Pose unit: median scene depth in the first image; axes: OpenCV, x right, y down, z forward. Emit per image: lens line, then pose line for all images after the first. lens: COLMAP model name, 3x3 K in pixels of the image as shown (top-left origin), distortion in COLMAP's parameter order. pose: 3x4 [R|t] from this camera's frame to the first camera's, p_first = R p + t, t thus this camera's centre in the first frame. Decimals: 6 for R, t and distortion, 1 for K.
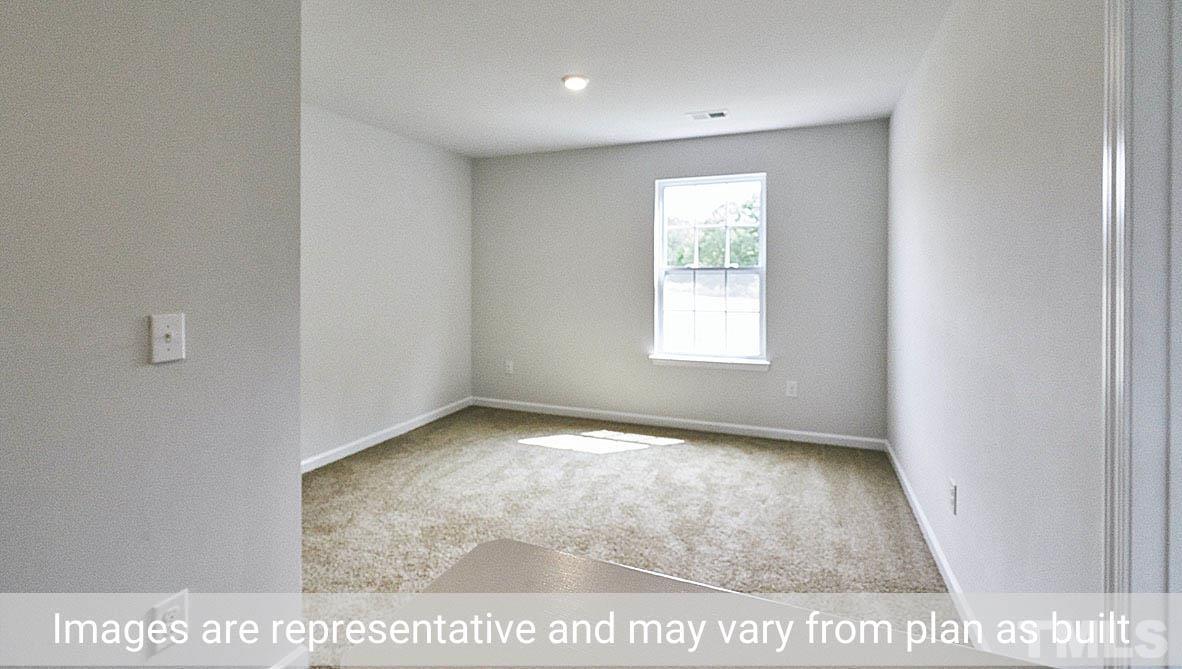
lens RADIAL K [[539.8, 0, 623.3], [0, 539.8, 327.9], [0, 0, 1]] dist [-0.001563, -0.000036]
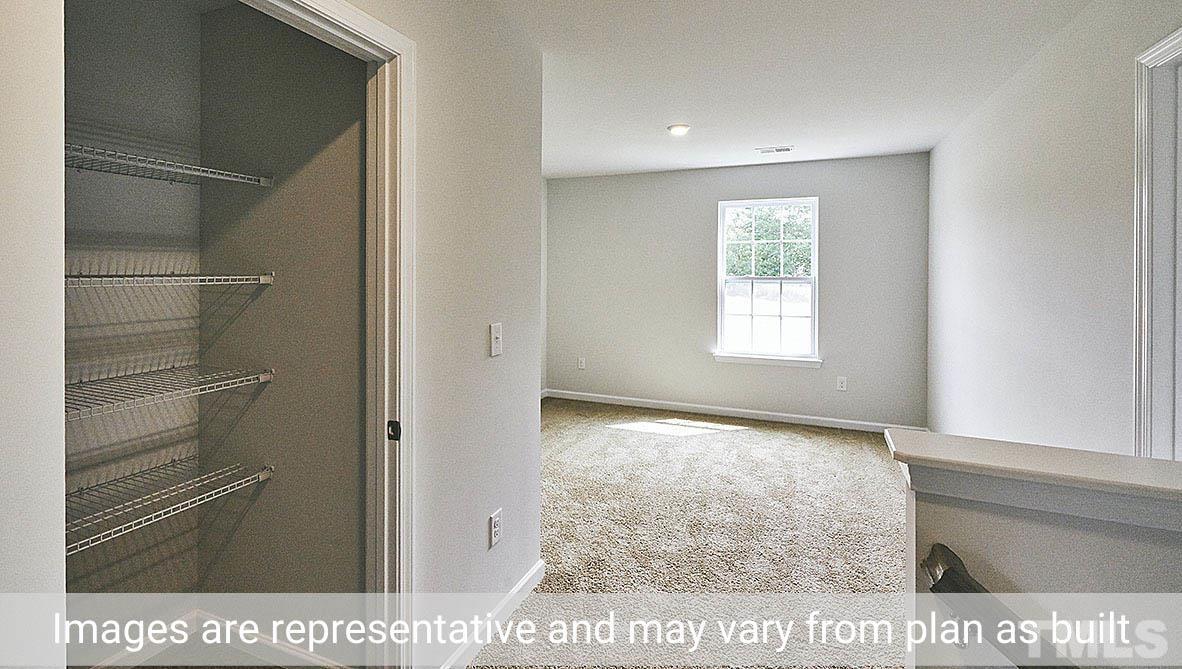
lens RADIAL K [[539.8, 0, 605.8], [0, 539.8, 318.1], [0, 0, 1]] dist [-0.001563, -0.000036]
pose [[0.999689, 0.003866, -0.024623, -0.178947], [-0.004251, 0.999869, -0.015617, -0.006269], [0.024559, 0.015717, 0.999575, -0.181791]]
